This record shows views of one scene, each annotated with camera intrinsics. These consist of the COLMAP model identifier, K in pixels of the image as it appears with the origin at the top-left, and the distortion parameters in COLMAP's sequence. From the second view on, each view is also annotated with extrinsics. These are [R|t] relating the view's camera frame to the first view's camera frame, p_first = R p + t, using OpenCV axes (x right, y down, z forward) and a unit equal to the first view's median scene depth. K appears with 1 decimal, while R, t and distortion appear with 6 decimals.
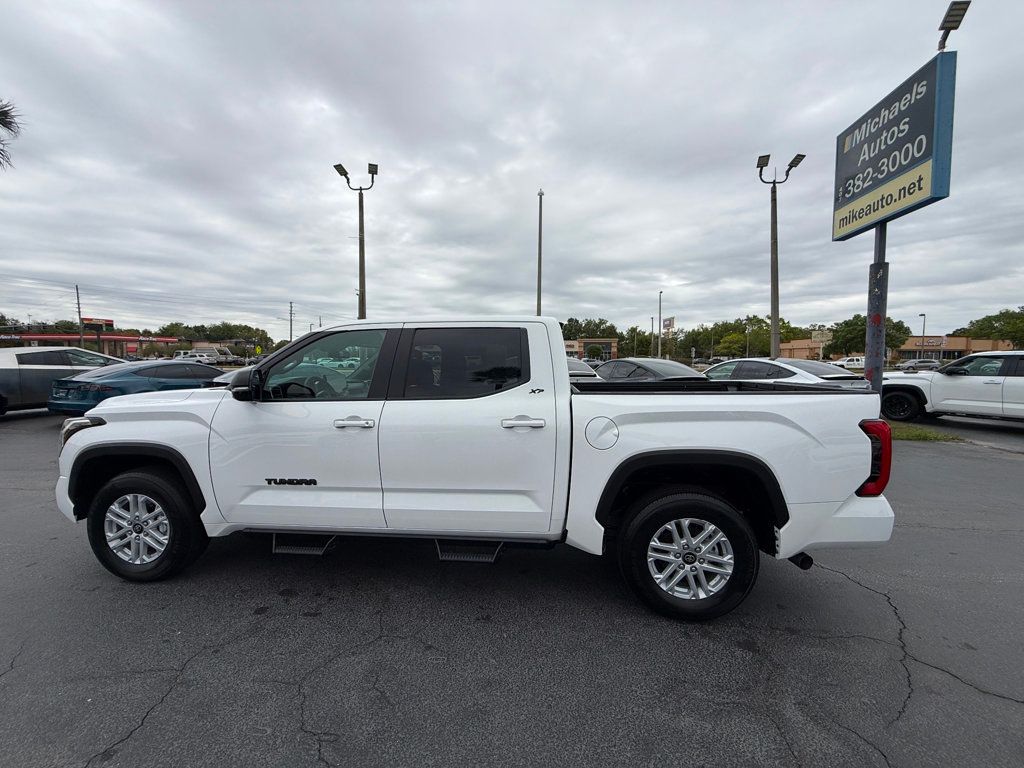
lens RADIAL K [[409.6, 0, 517.8], [0, 409.6, 382.5], [0, 0, 1]] dist [-0.001364, 0.000715]
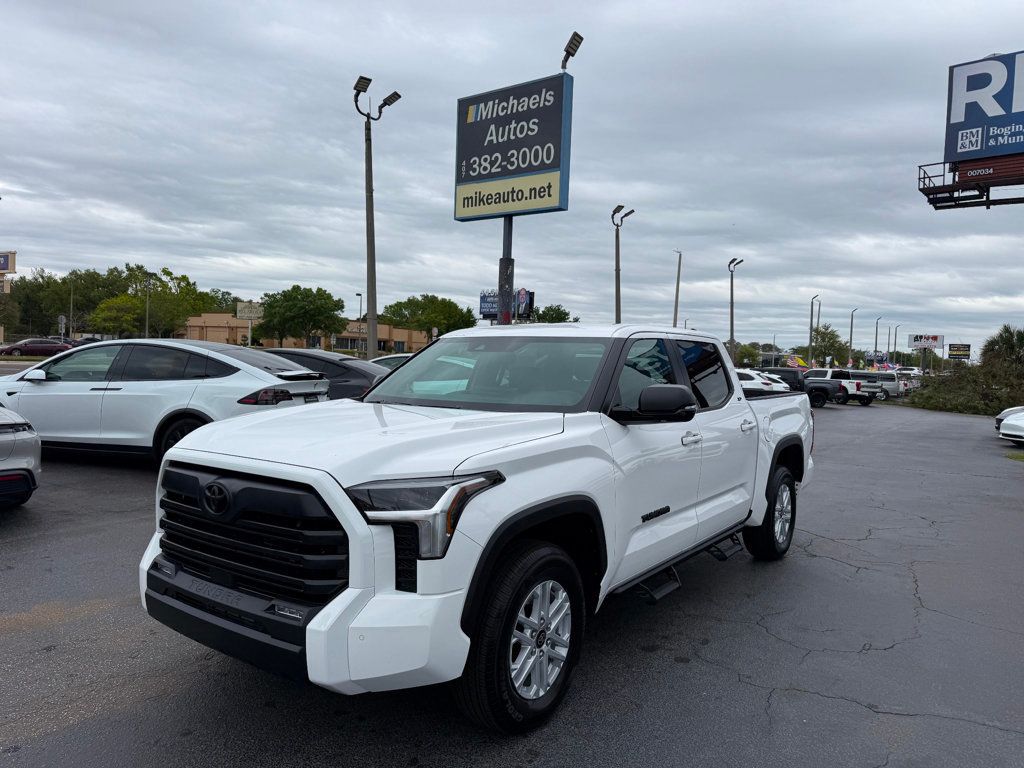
lens RADIAL K [[729.5, 0, 514.0], [0, 729.5, 387.5], [0, 0, 1]] dist [0.057987, -0.078613]
pose [[0.494542, -0.017099, 0.868986, -0.659721], [0.007499, 0.999853, 0.015406, -0.017379], [-0.869121, -0.001103, 0.494598, 0.160390]]
